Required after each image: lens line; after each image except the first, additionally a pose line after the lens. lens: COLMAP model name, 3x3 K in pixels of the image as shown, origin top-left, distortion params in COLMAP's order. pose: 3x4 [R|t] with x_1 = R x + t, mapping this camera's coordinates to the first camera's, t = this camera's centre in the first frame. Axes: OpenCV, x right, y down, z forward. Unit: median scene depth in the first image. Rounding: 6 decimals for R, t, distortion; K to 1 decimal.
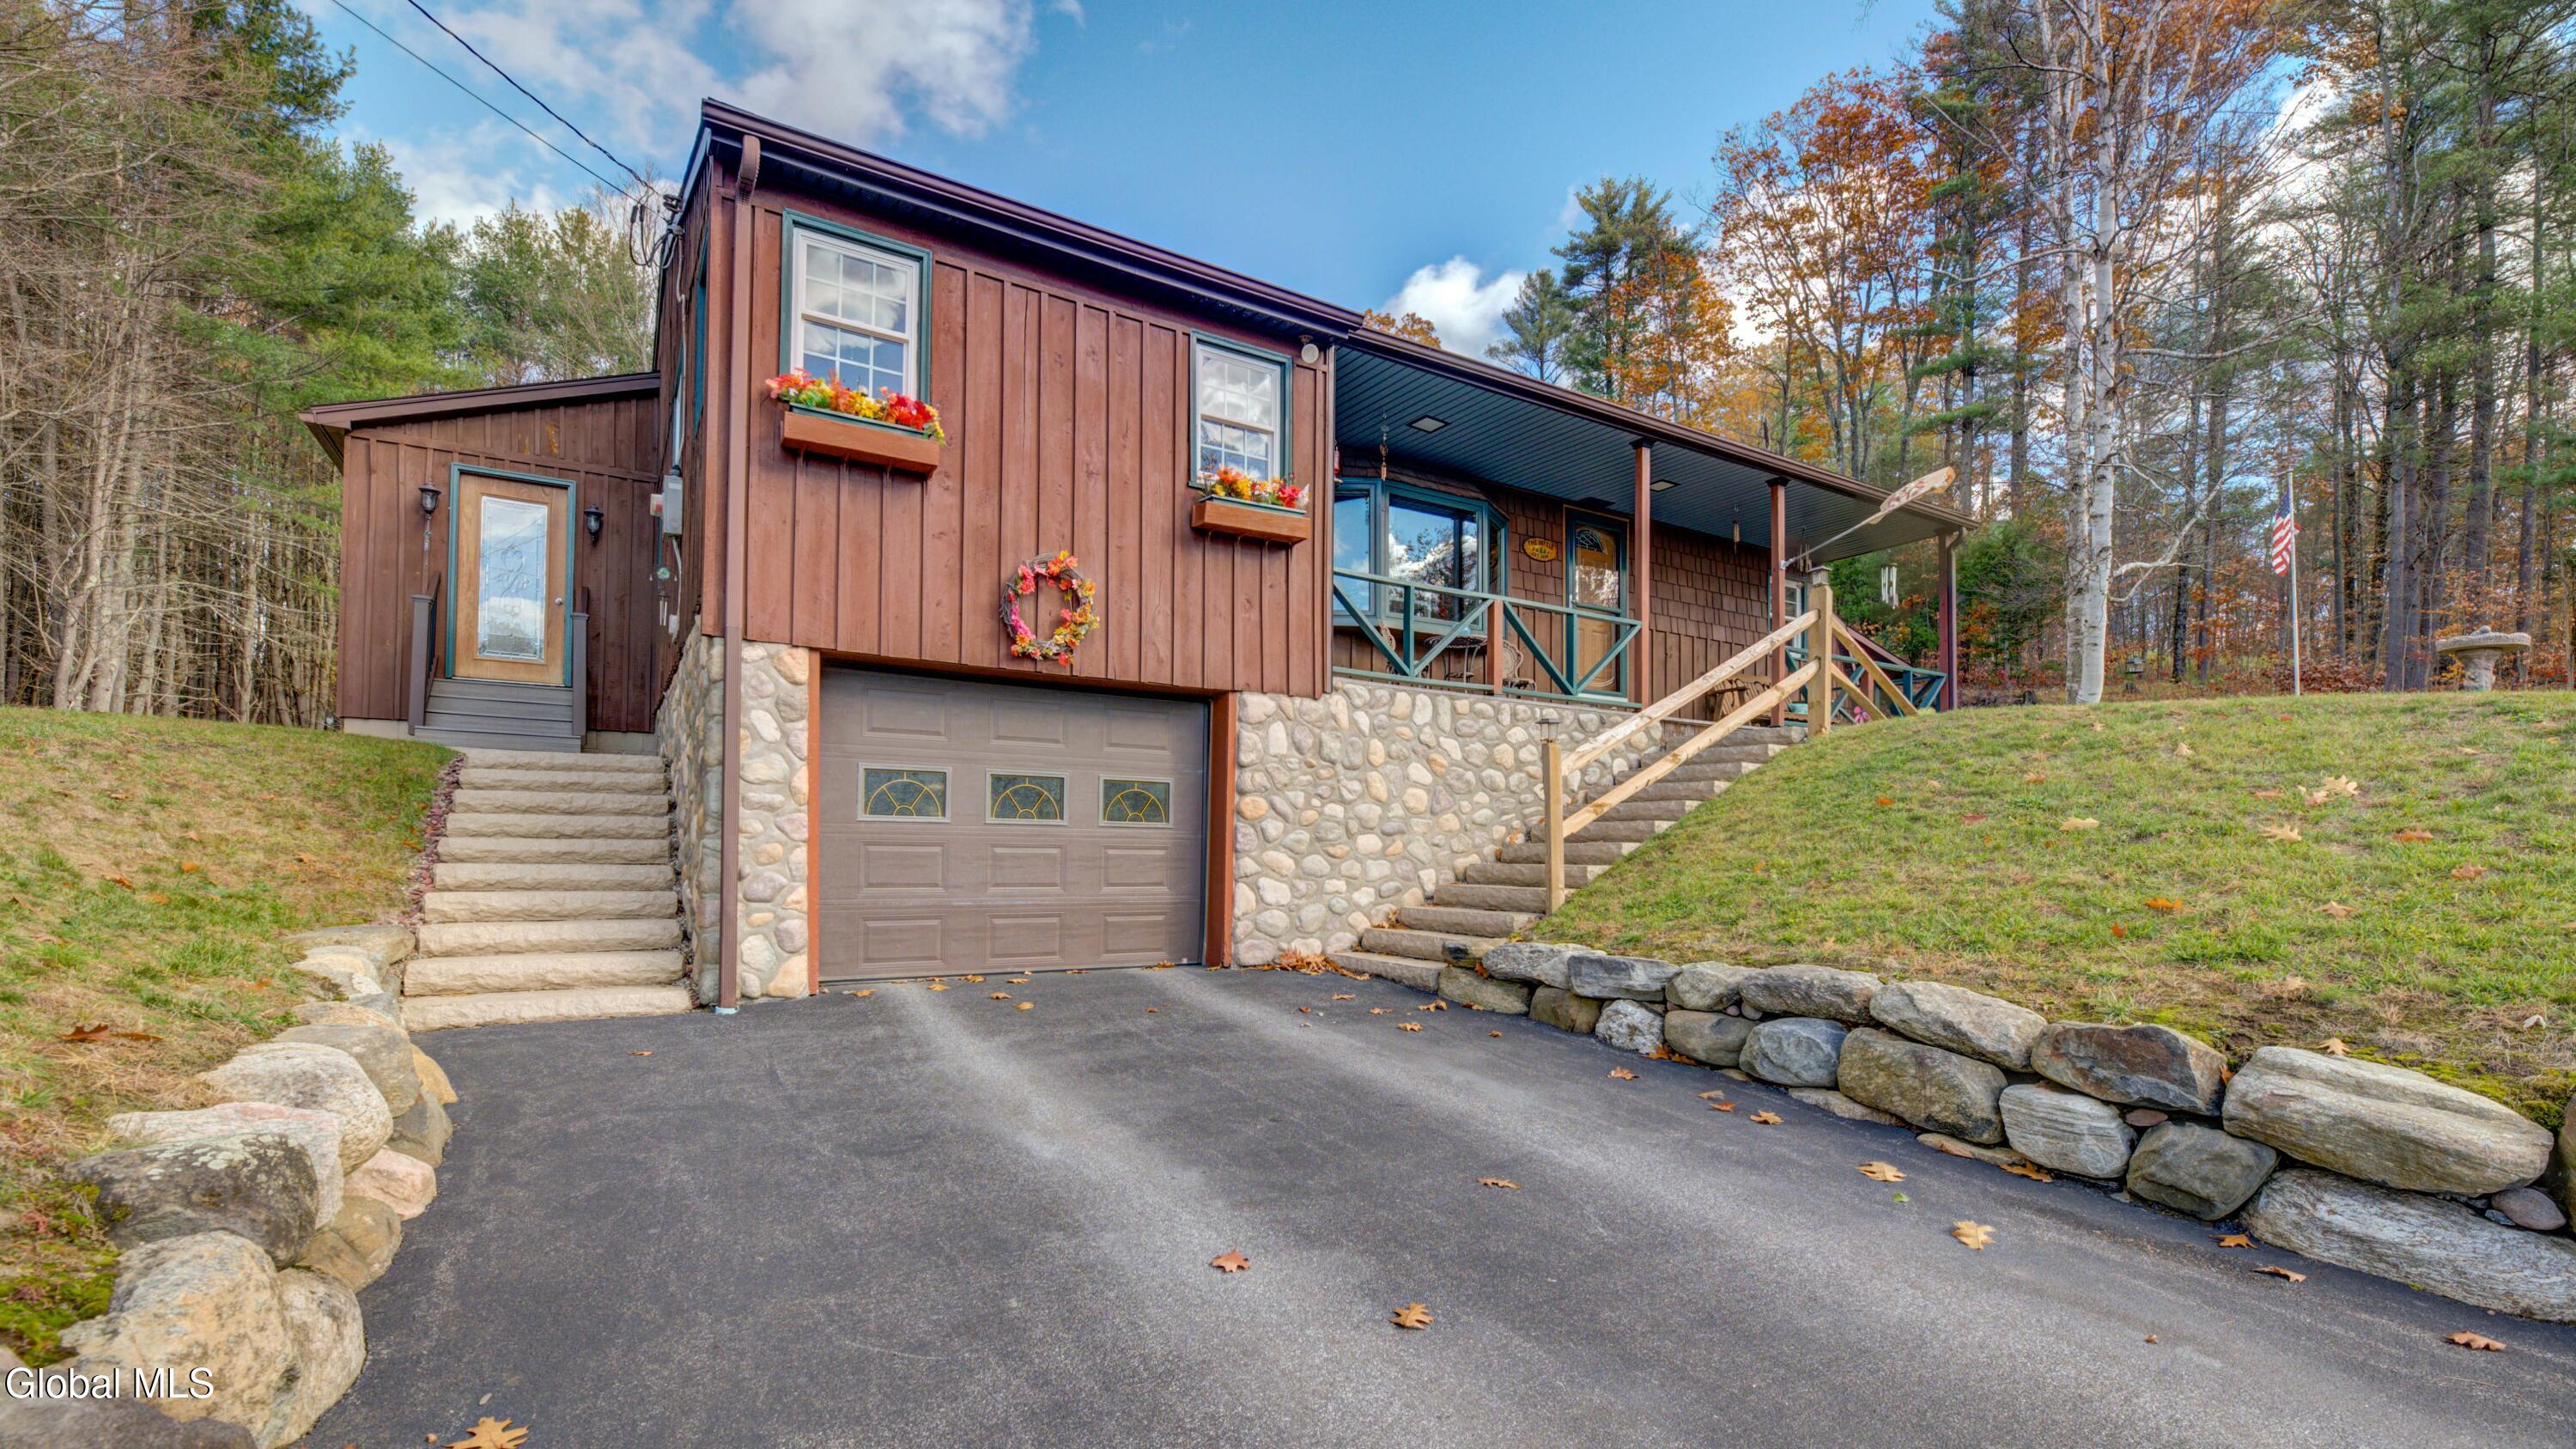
lens RADIAL K [[1078.5, 0, 1292.4], [0, 1078.5, 832.0], [0, 0, 1]] dist [0.002266, -0.001436]
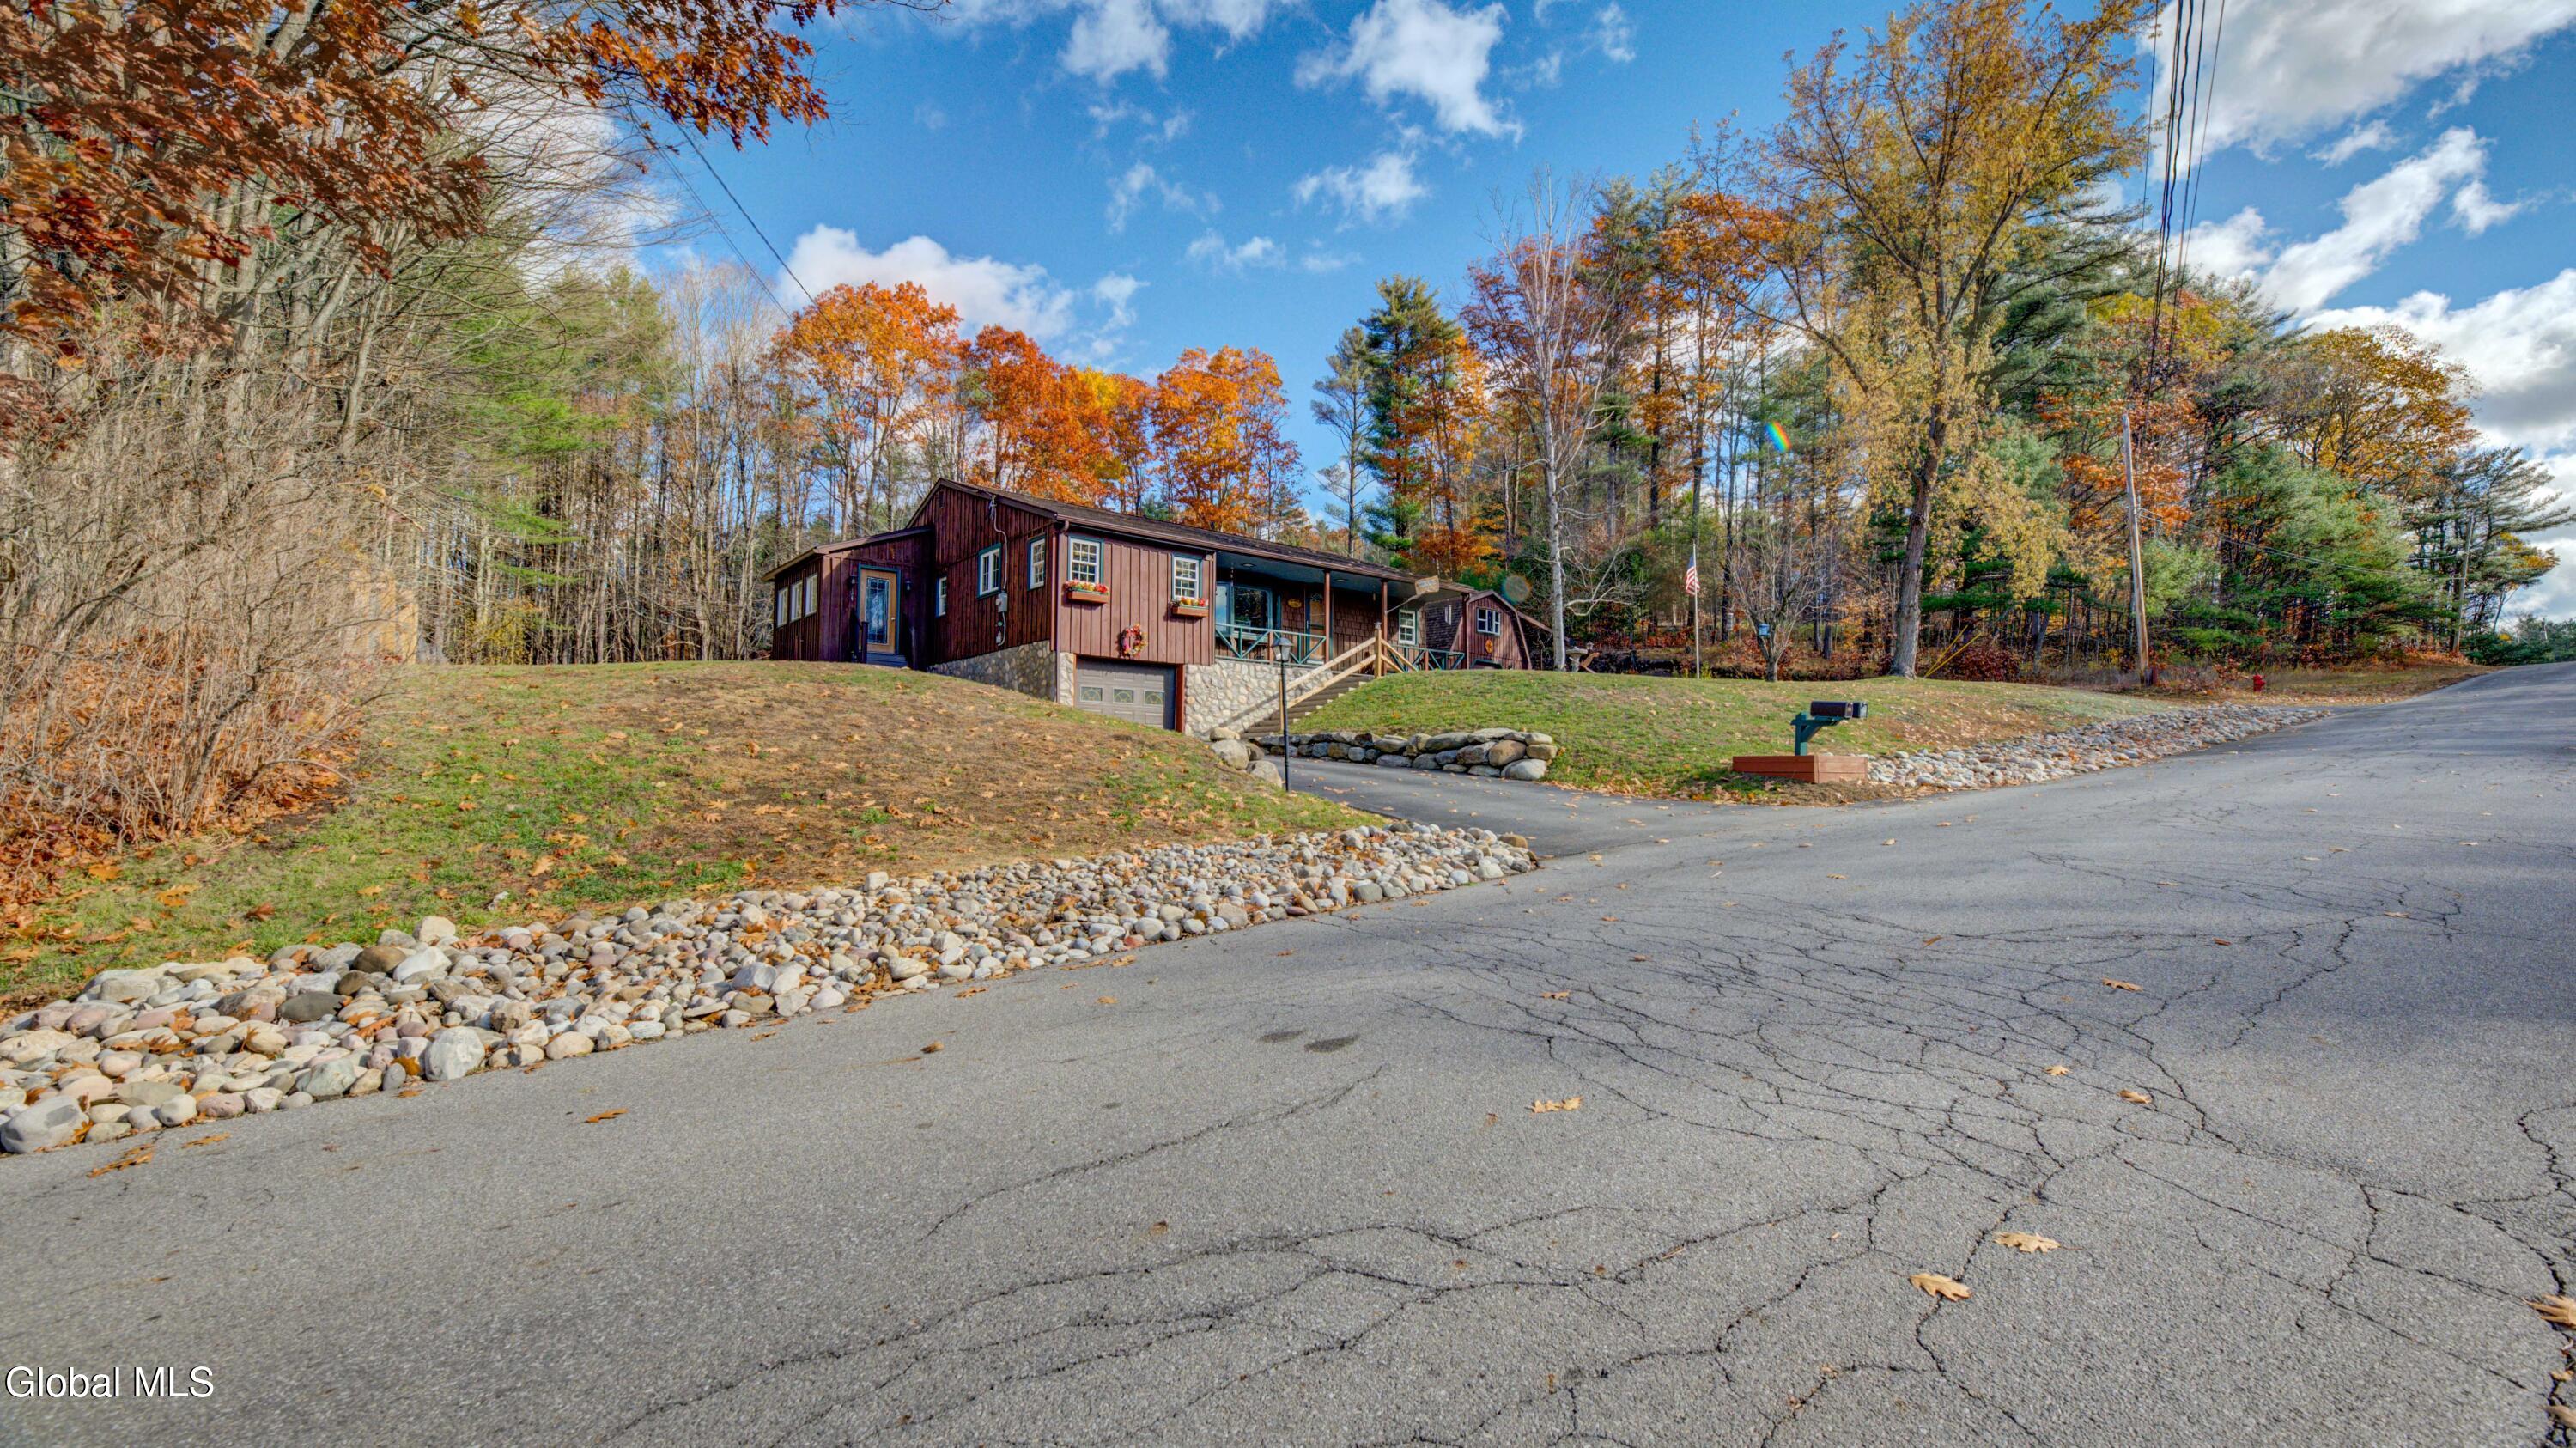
lens RADIAL K [[1078.5, 0, 1273.7], [0, 1078.5, 708.7], [0, 0, 1]] dist [0.002266, -0.001436]
pose [[0.993038, 0.005172, 0.117678, -0.175244], [0.001532, 0.998384, -0.056808, 0.193294], [-0.117782, 0.056593, 0.991426, -2.305008]]
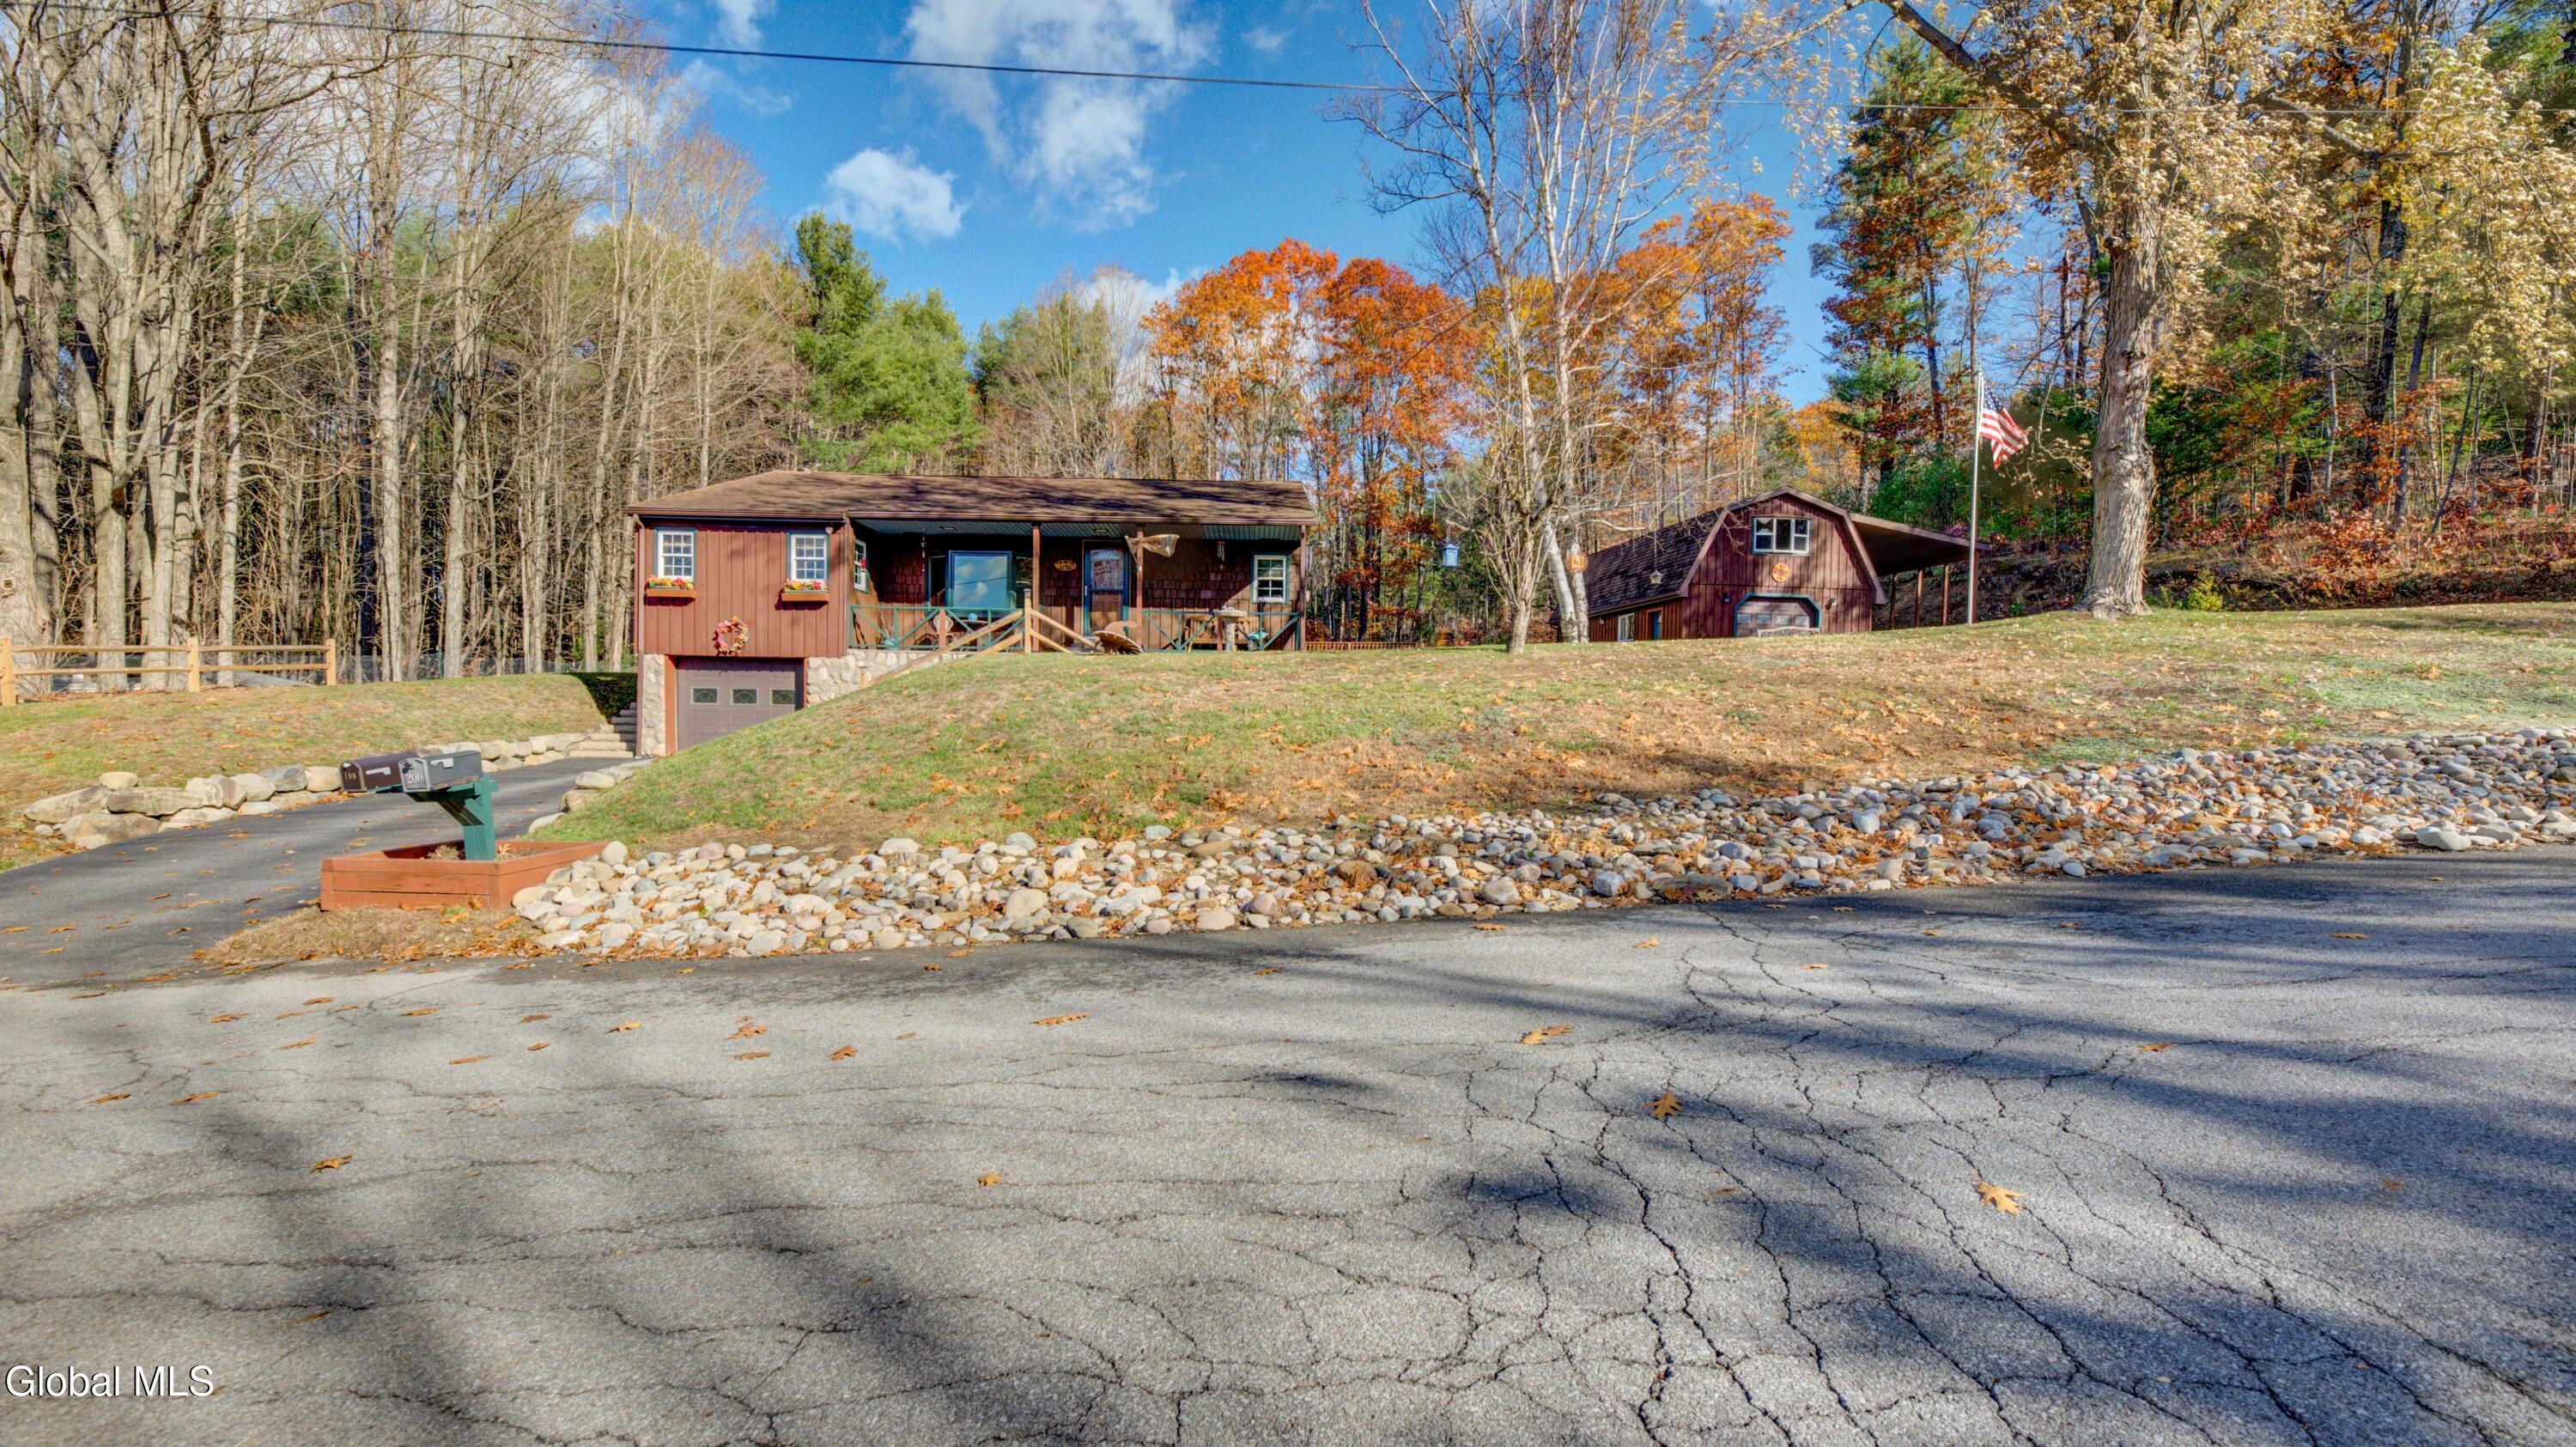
lens RADIAL K [[1078.4, 0, 1277.5], [0, 1078.4, 741.0], [0, 0, 1]] dist [0.002266, -0.001436]
pose [[0.863168, 0.012639, -0.504759, 2.521612], [0.001250, 0.999630, 0.027169, 0.011294], [0.504916, -0.024082, 0.862833, -0.830655]]
